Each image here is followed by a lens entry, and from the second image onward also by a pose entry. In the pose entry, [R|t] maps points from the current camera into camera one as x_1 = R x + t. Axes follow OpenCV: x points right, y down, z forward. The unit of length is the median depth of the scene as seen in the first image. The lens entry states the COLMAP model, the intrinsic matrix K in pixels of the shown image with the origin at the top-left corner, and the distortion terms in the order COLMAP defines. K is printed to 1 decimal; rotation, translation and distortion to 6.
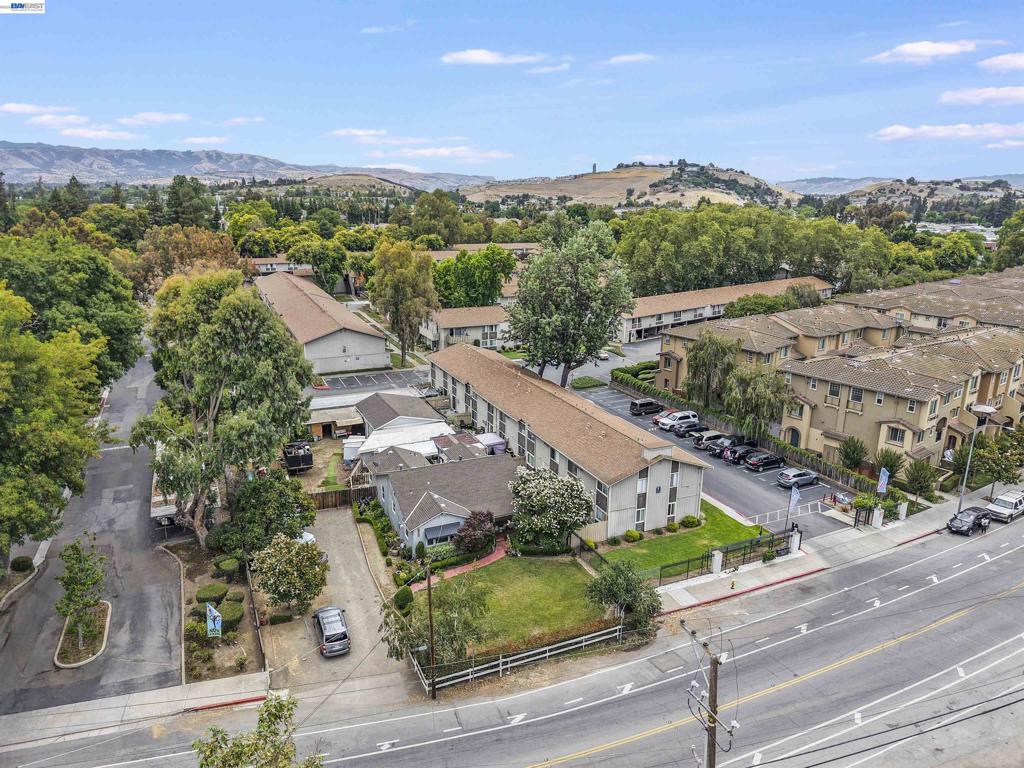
lens RADIAL K [[696.0, 0, 512.0], [0, 696.0, 384.0], [0, 0, 1]] dist [0.026843, -0.032199]
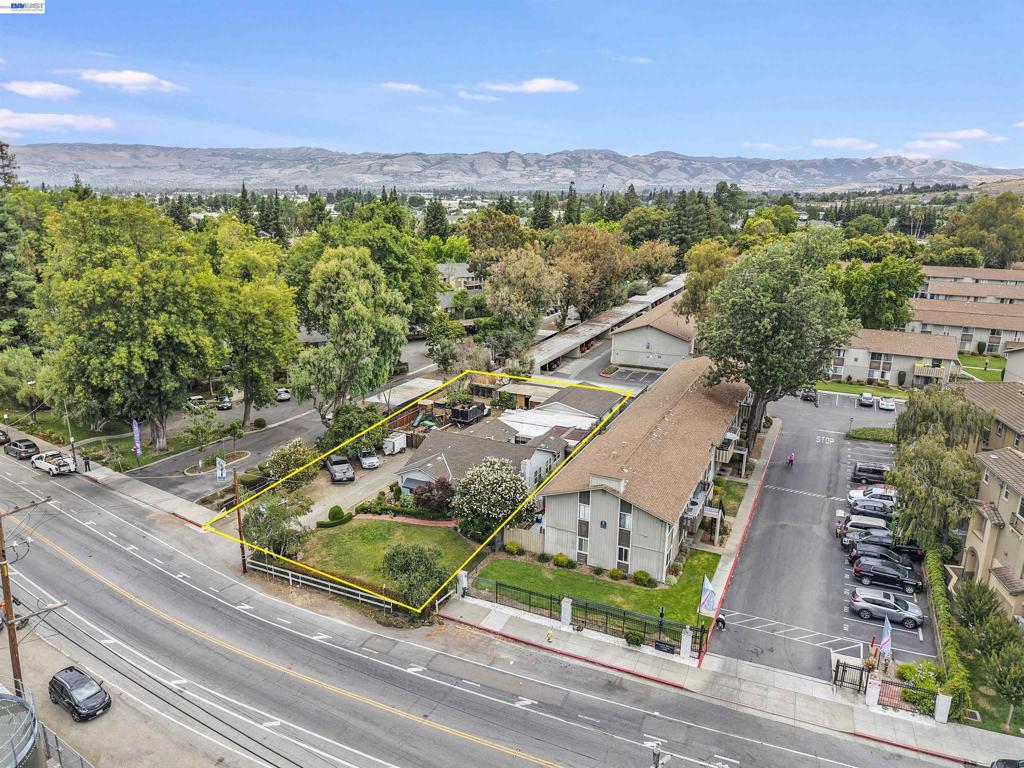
lens RADIAL K [[696.0, 0, 512.0], [0, 696.0, 384.0], [0, 0, 1]] dist [0.026843, -0.032199]
pose [[0.647423, 0.196293, -0.736419, 0.756198], [-0.203805, 0.975664, 0.080889, -0.069298], [0.734376, 0.097717, 0.671672, 0.311785]]
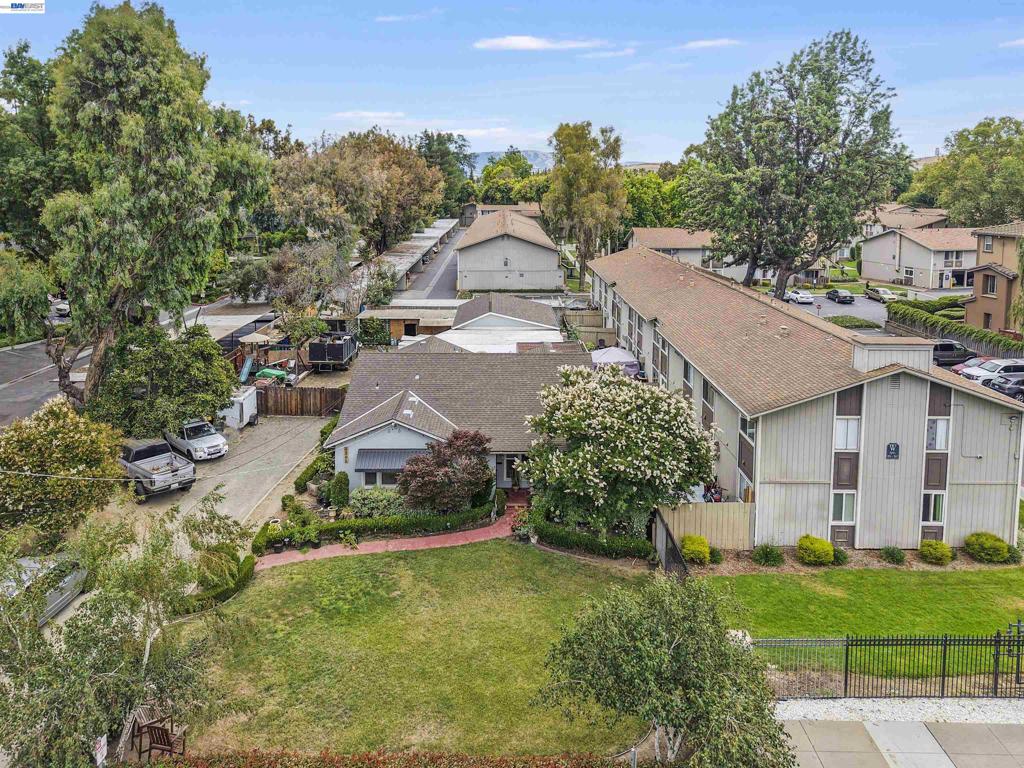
lens RADIAL K [[730.5, 0, 503.2], [0, 730.5, 250.4], [0, 0, 1]] dist [0.001688, -0.003311]
pose [[0.911444, 0.029556, -0.410362, 0.175302], [-0.102433, 0.982310, -0.156761, 0.127817], [0.398470, 0.184913, 0.898348, 0.496475]]
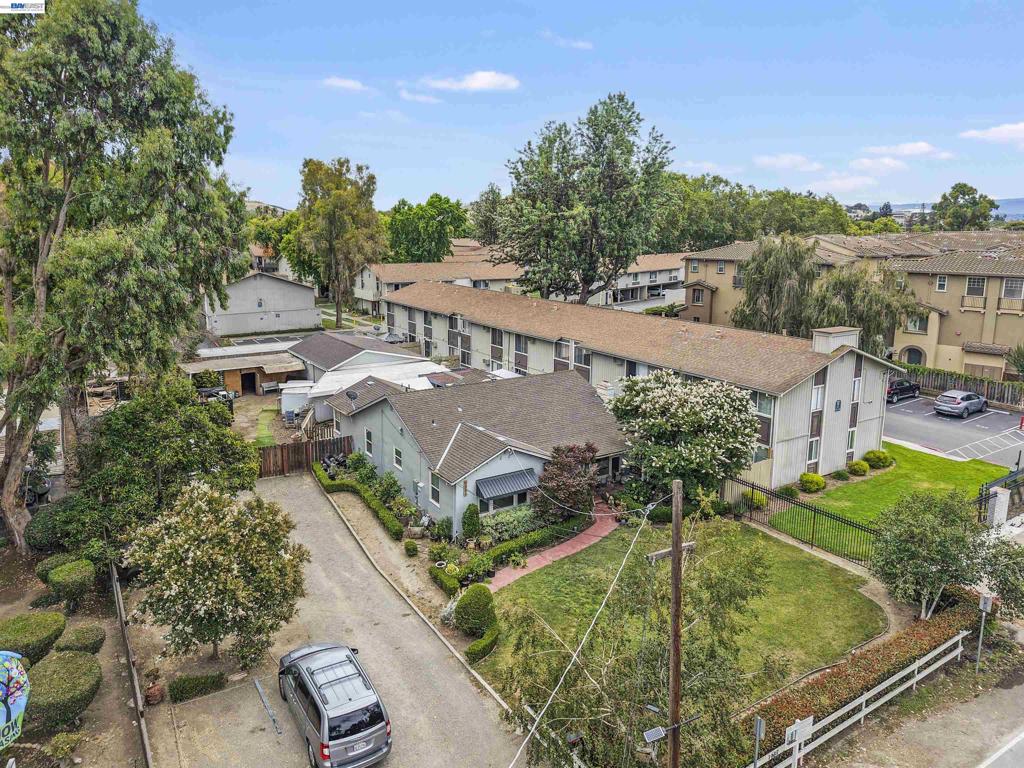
lens RADIAL K [[701.8, 0, 502.8], [0, 701.8, 346.5], [0, 0, 1]] dist [0.002859, 0.000954]
pose [[0.990685, -0.031567, 0.132462, -0.159781], [0.043829, 0.994913, -0.090703, 0.145034], [-0.128925, 0.095663, 0.987029, 0.435288]]
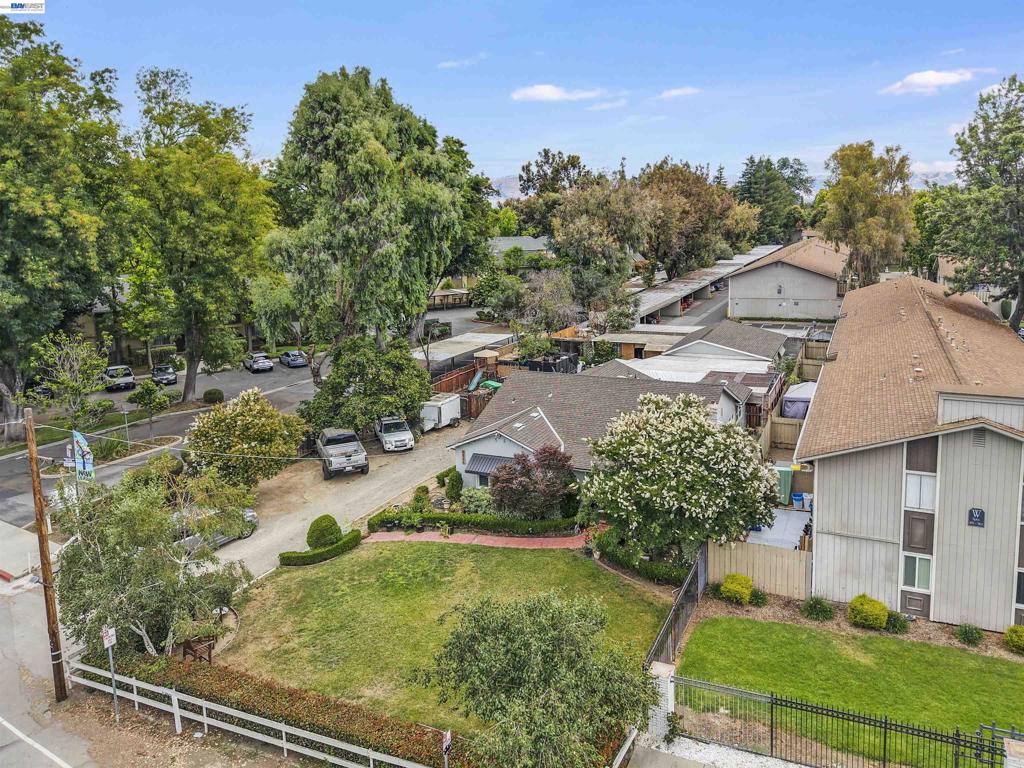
lens RADIAL K [[715.9, 0, 588.6], [0, 715.9, 320.8], [0, 0, 1]] dist [0.005498, -0.001346]
pose [[0.696660, 0.083734, -0.712498, 0.329313], [-0.165623, 0.985108, -0.046169, 0.103427], [0.698022, 0.150170, 0.700153, 0.592788]]
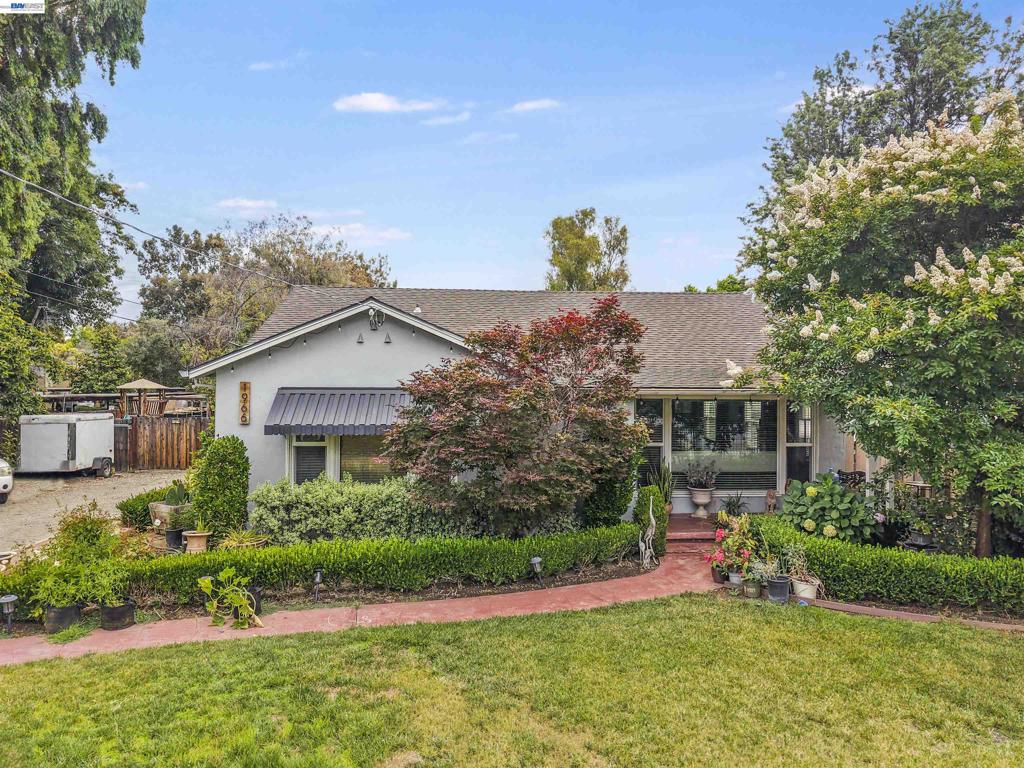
lens RADIAL K [[693.6, 0, 512.0], [0, 693.6, 384.0], [0, 0, 1]] dist [0.002182, 0.002393]
pose [[0.939378, -0.007469, -0.342803, 0.002344], [-0.086187, 0.962520, -0.257150, 0.233466], [0.331876, 0.271106, 0.903526, 0.787953]]
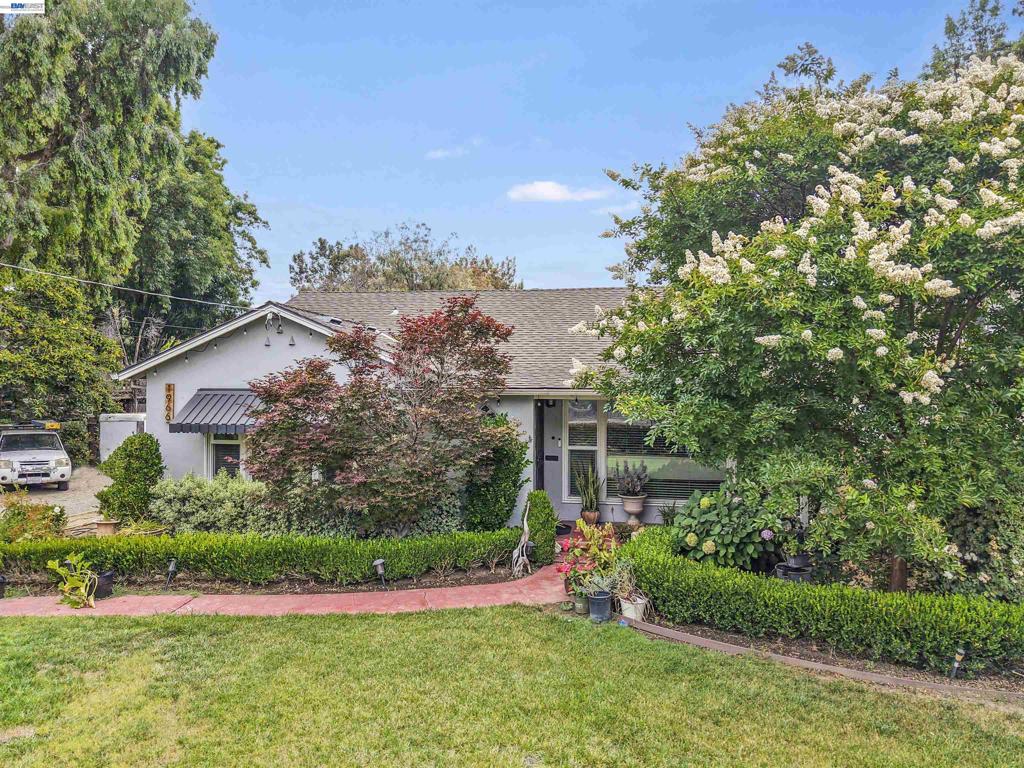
lens RADIAL K [[703.6, 0, 512.0], [0, 703.6, 384.0], [0, 0, 1]] dist [0.010592, -0.008214]
pose [[0.839646, -0.010656, -0.543030, 0.063787], [-0.139323, 0.962128, -0.234304, 0.225710], [0.524961, 0.272389, 0.806362, 0.818356]]
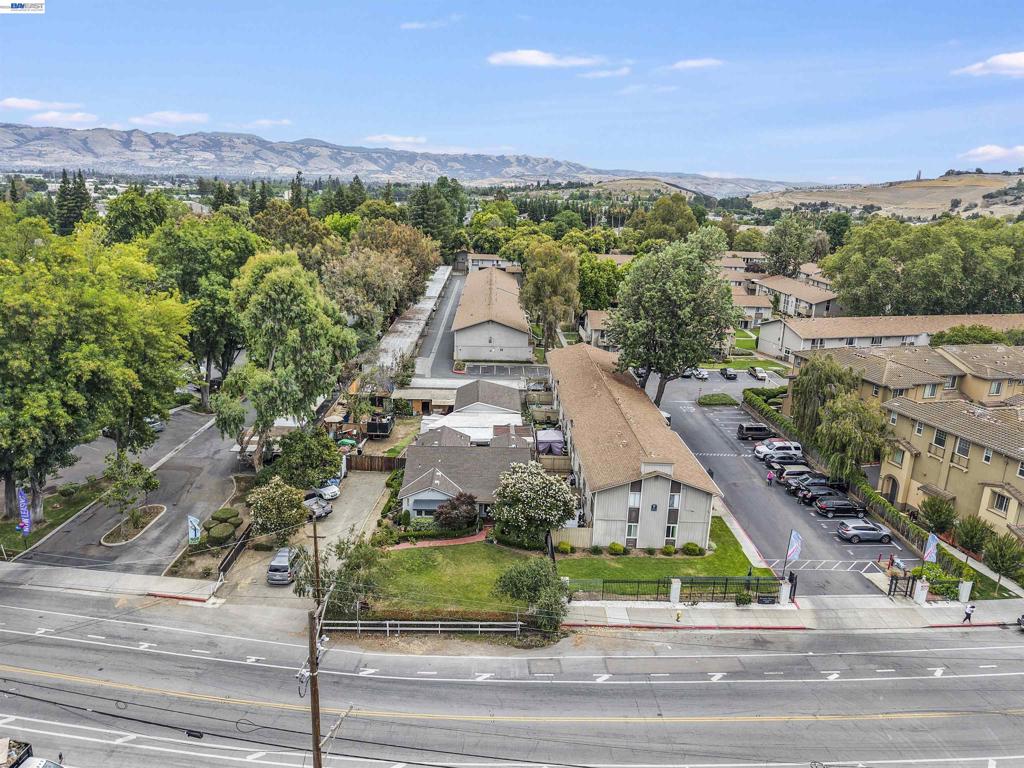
lens RADIAL K [[703.6, 0, 512.0], [0, 703.6, 384.0], [0, 0, 1]] dist [0.010592, -0.008214]
pose [[0.921166, 0.121949, -0.369569, 0.369724], [-0.125059, 0.992026, 0.015630, -0.006207], [0.368528, 0.031820, 0.929072, 0.033495]]
